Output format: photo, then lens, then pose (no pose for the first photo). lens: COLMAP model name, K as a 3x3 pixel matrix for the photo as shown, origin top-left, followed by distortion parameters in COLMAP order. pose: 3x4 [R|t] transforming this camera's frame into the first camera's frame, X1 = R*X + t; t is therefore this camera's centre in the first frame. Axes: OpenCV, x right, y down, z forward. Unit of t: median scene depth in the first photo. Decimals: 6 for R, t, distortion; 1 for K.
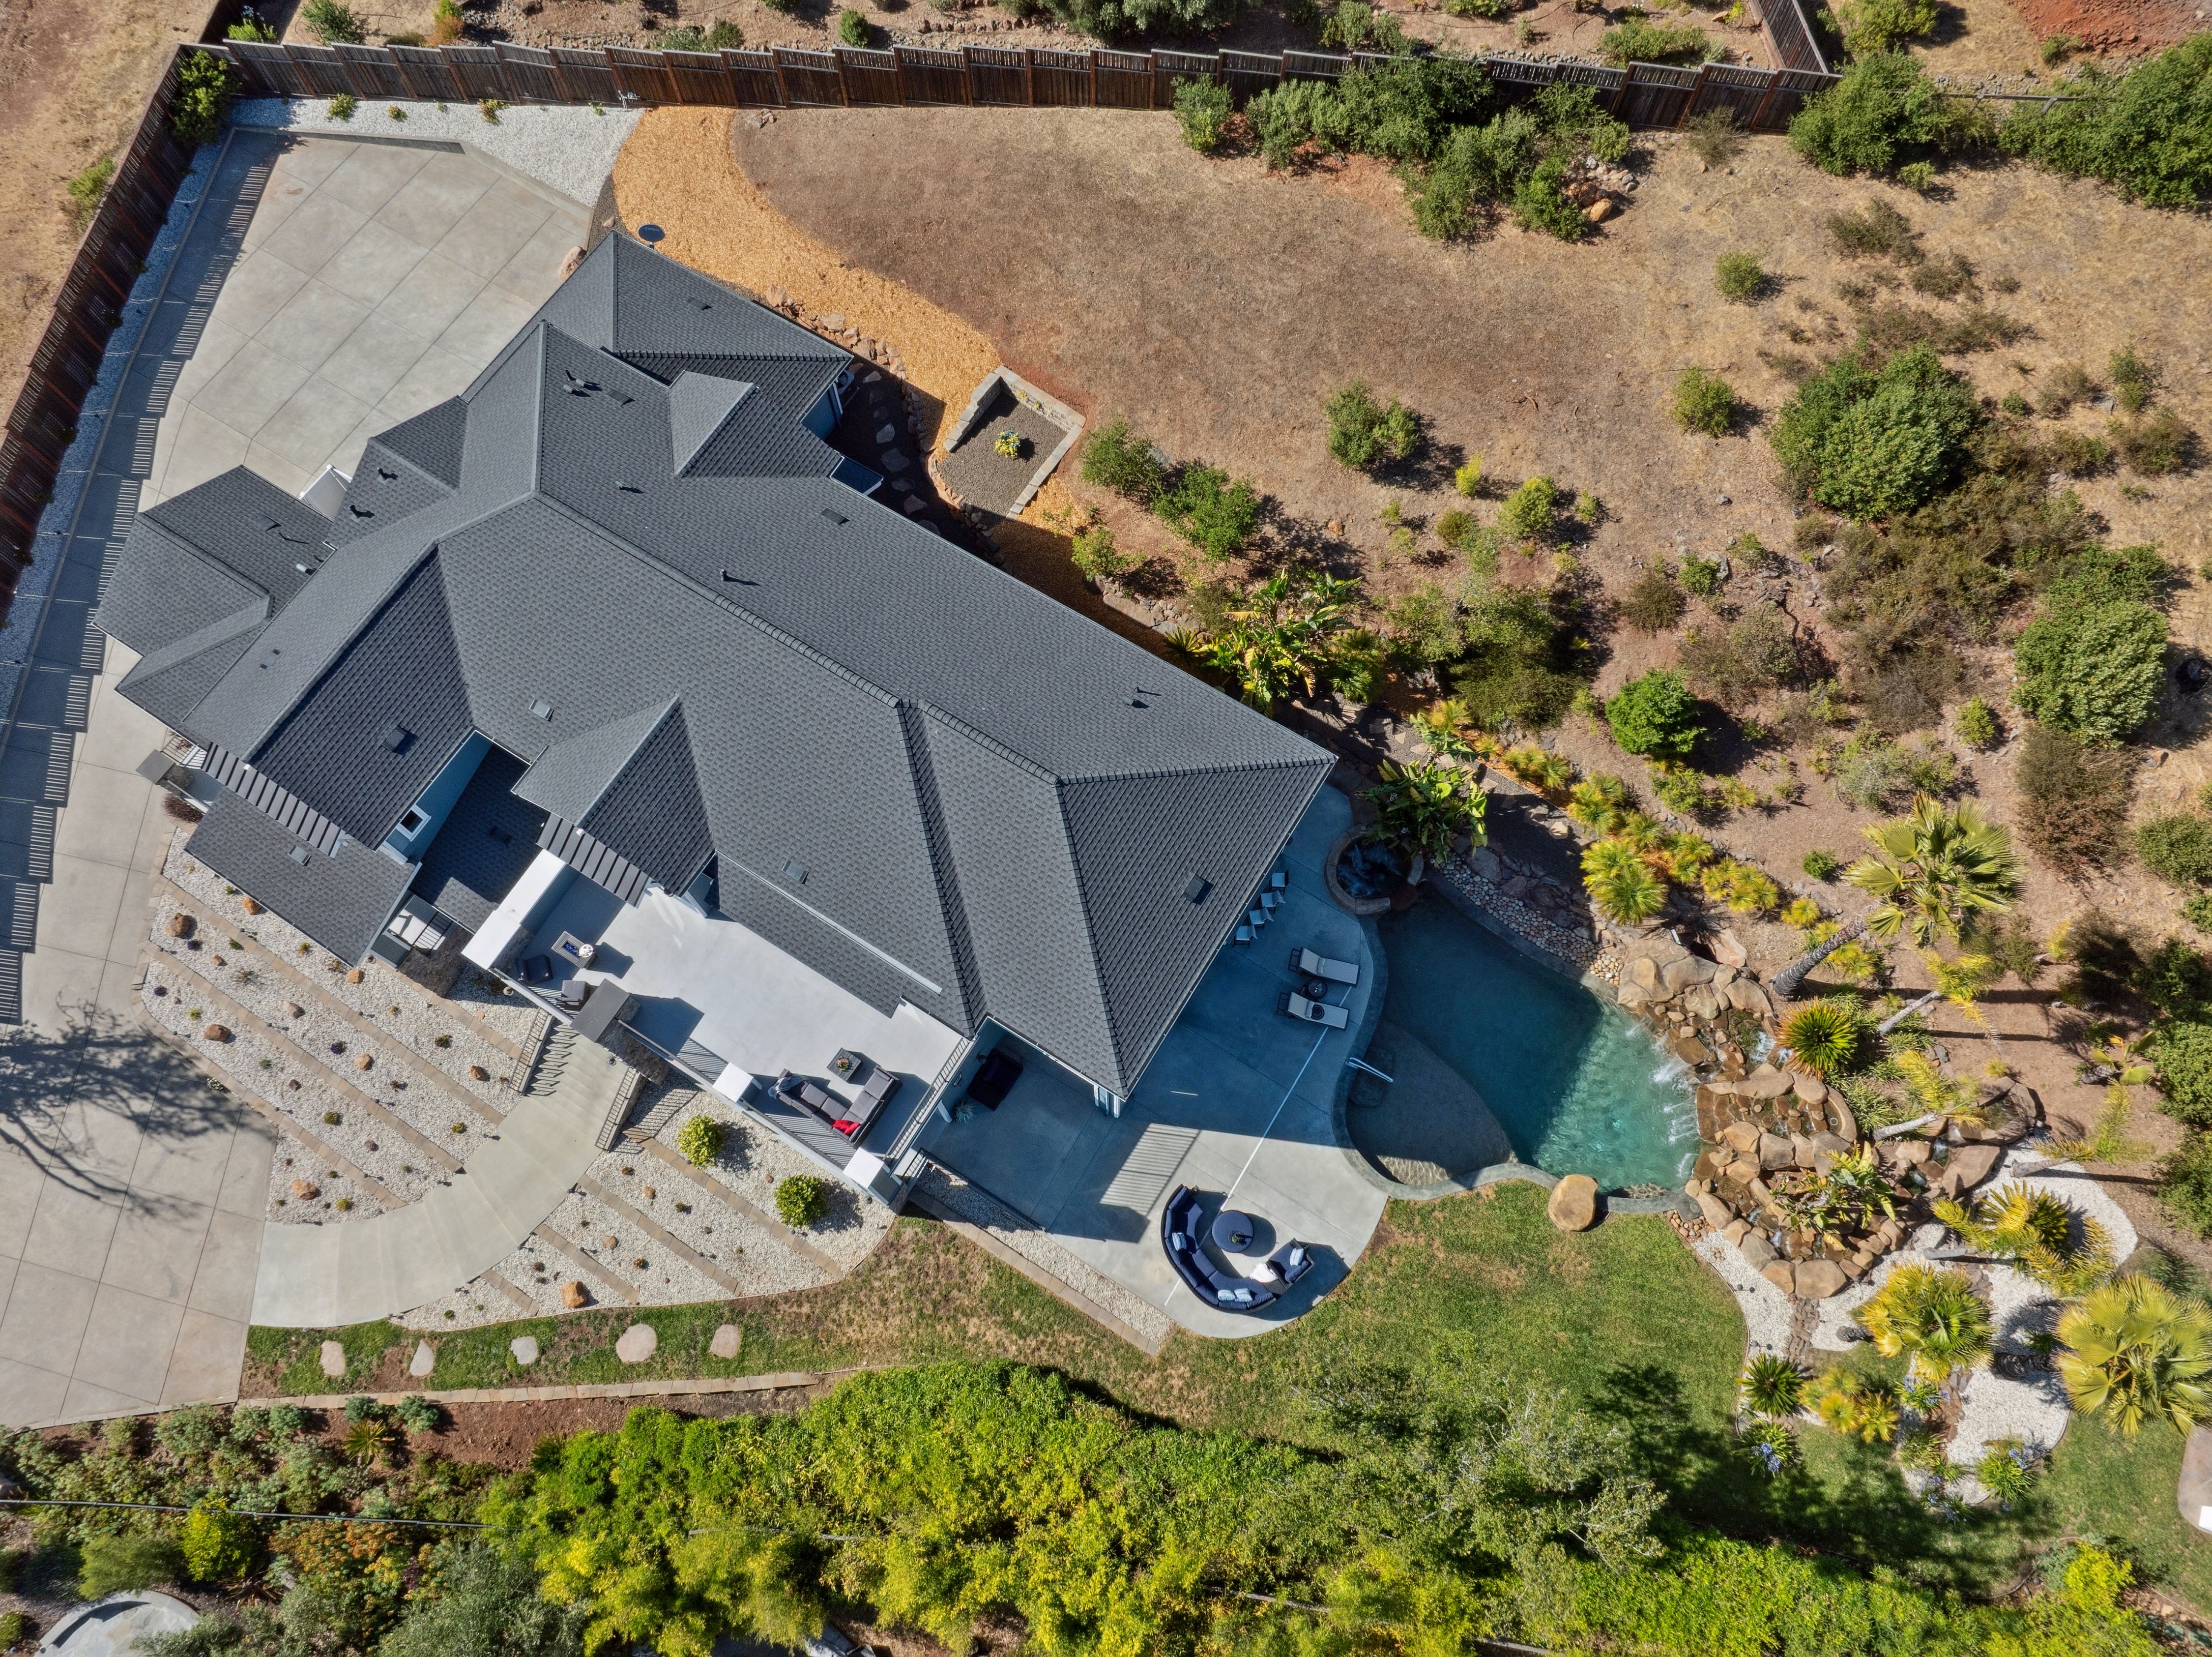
lens RADIAL K [[1606.0, 0, 1106.0], [0, 1606.0, 828.5], [0, 0, 1]] dist [-0.041342, 0.003284]
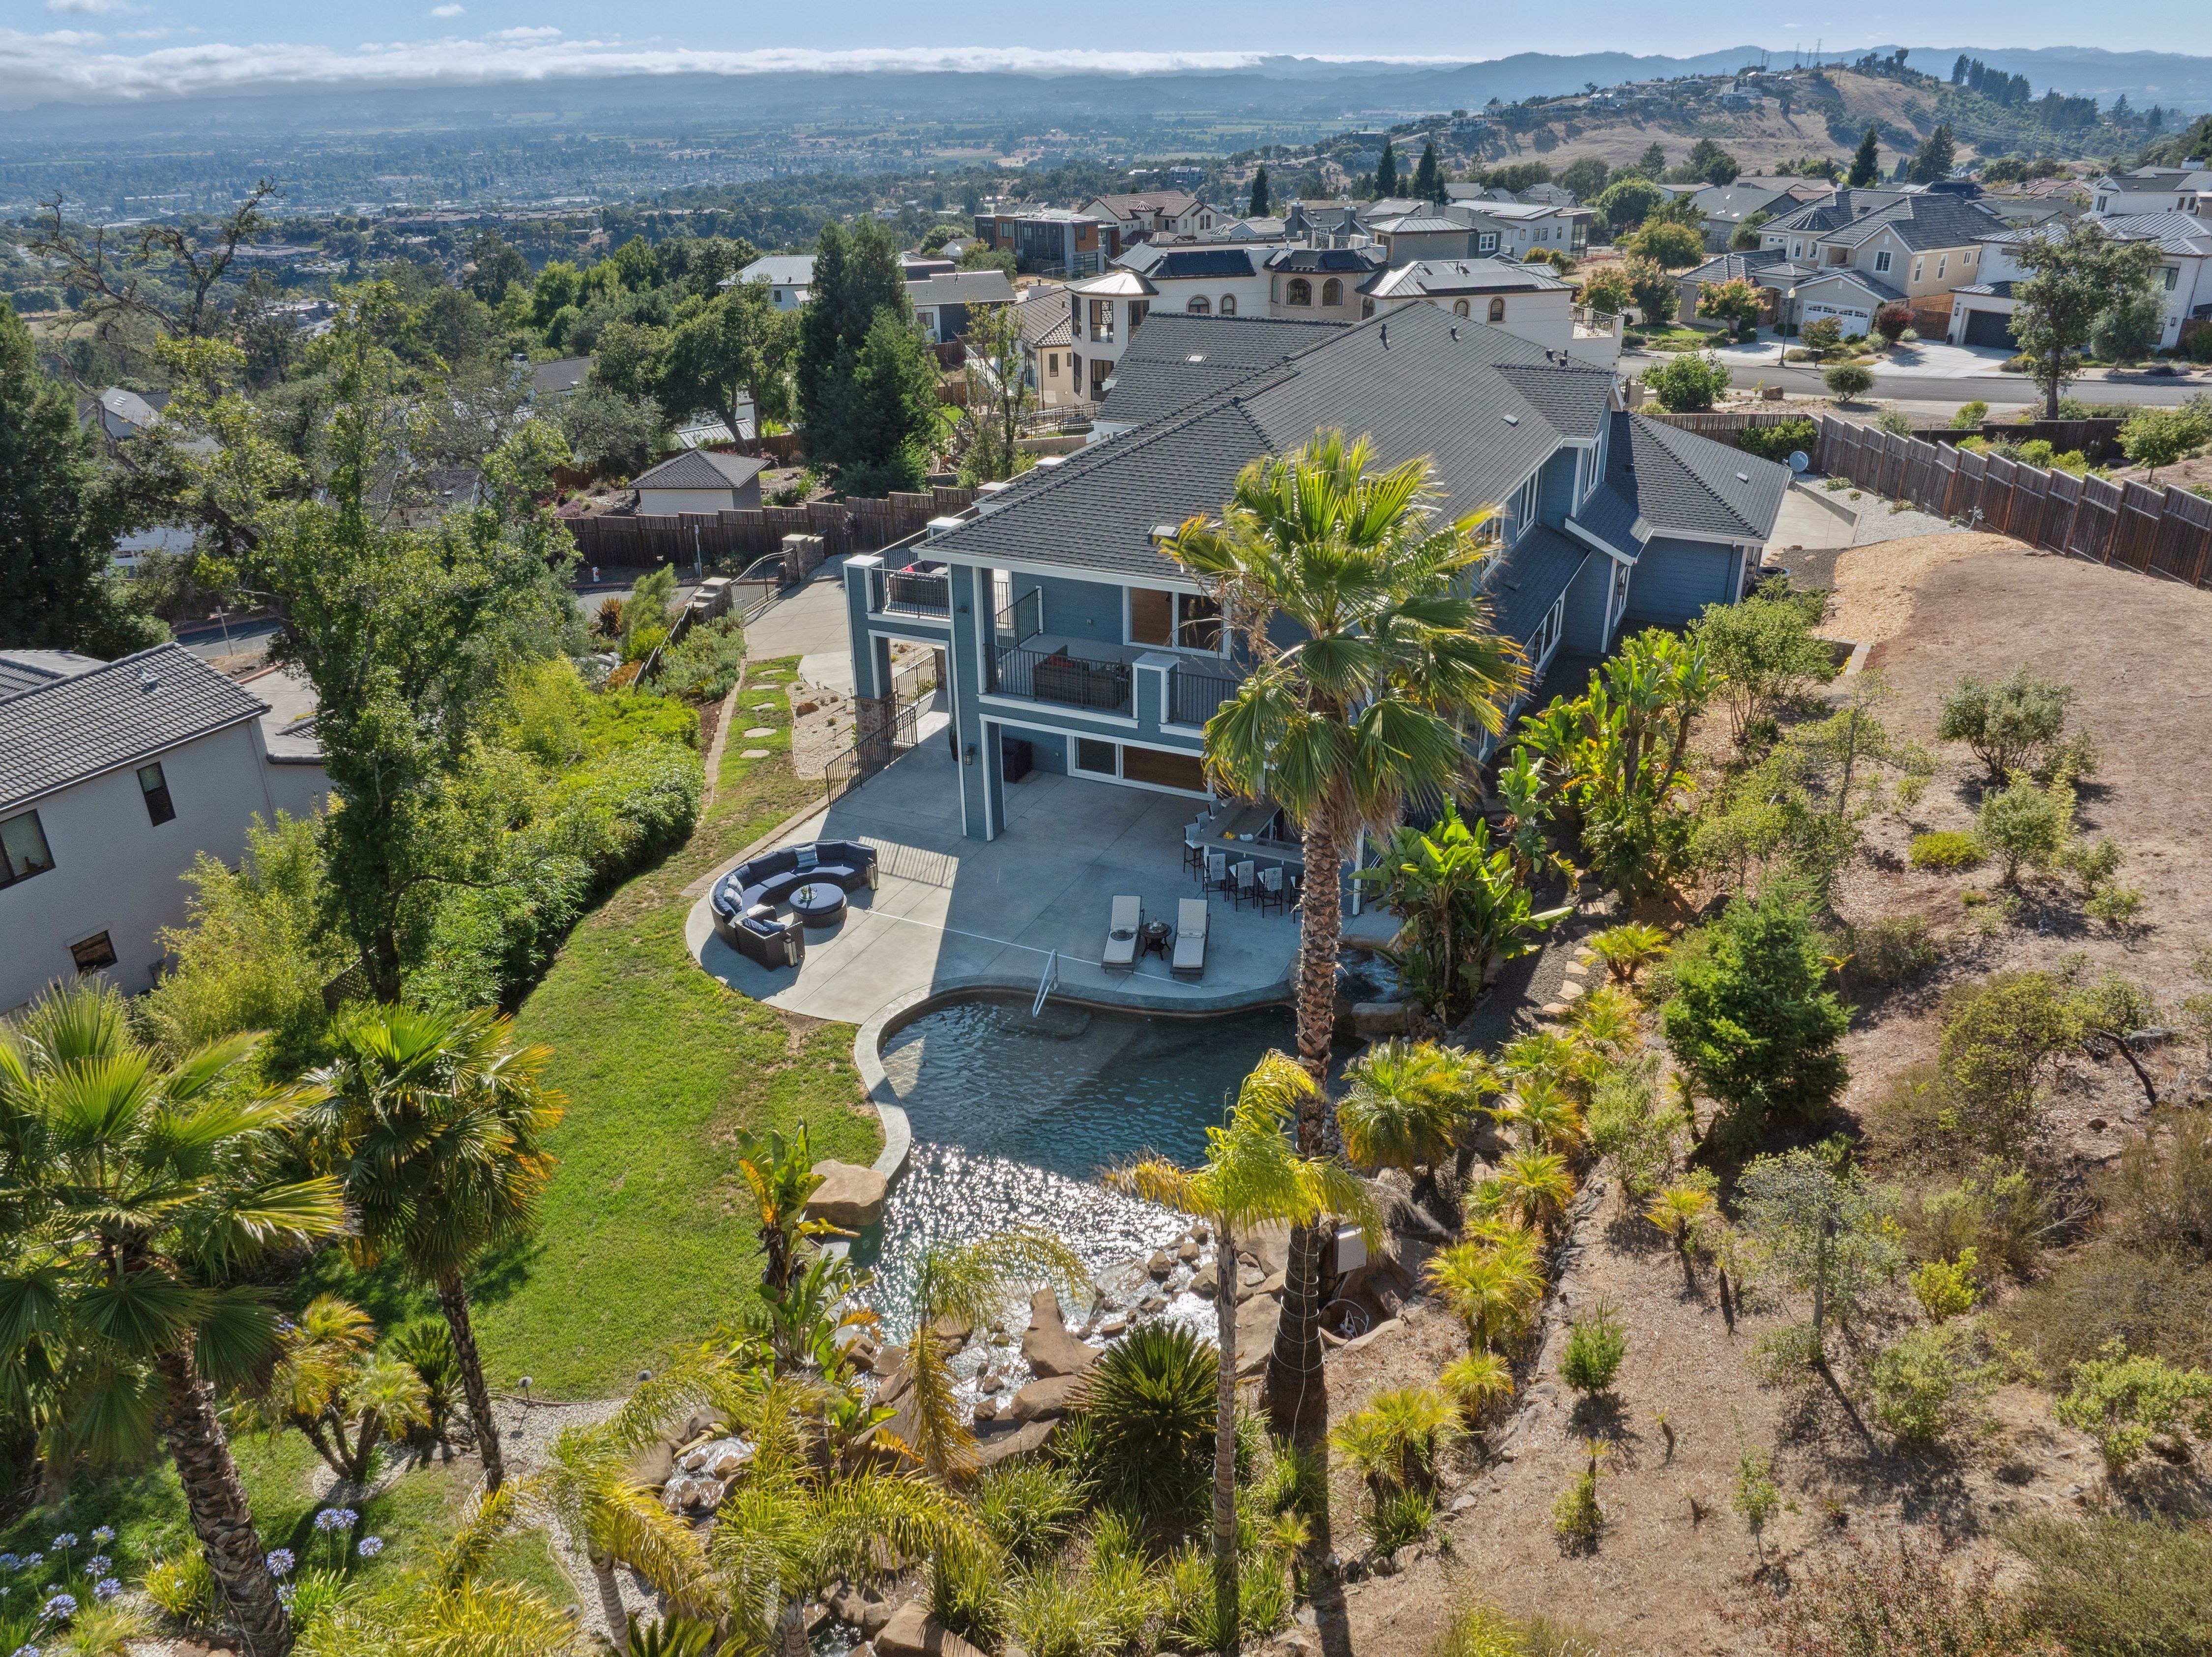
lens RADIAL K [[1606.0, 0, 1106.0], [0, 1606.0, 828.5], [0, 0, 1]] dist [-0.041342, 0.003284]
pose [[0.109343, 0.419934, -0.900944, 0.749302], [-0.926606, 0.371130, 0.060528, 0.063582], [0.359785, 0.828202, 0.429694, 0.674566]]
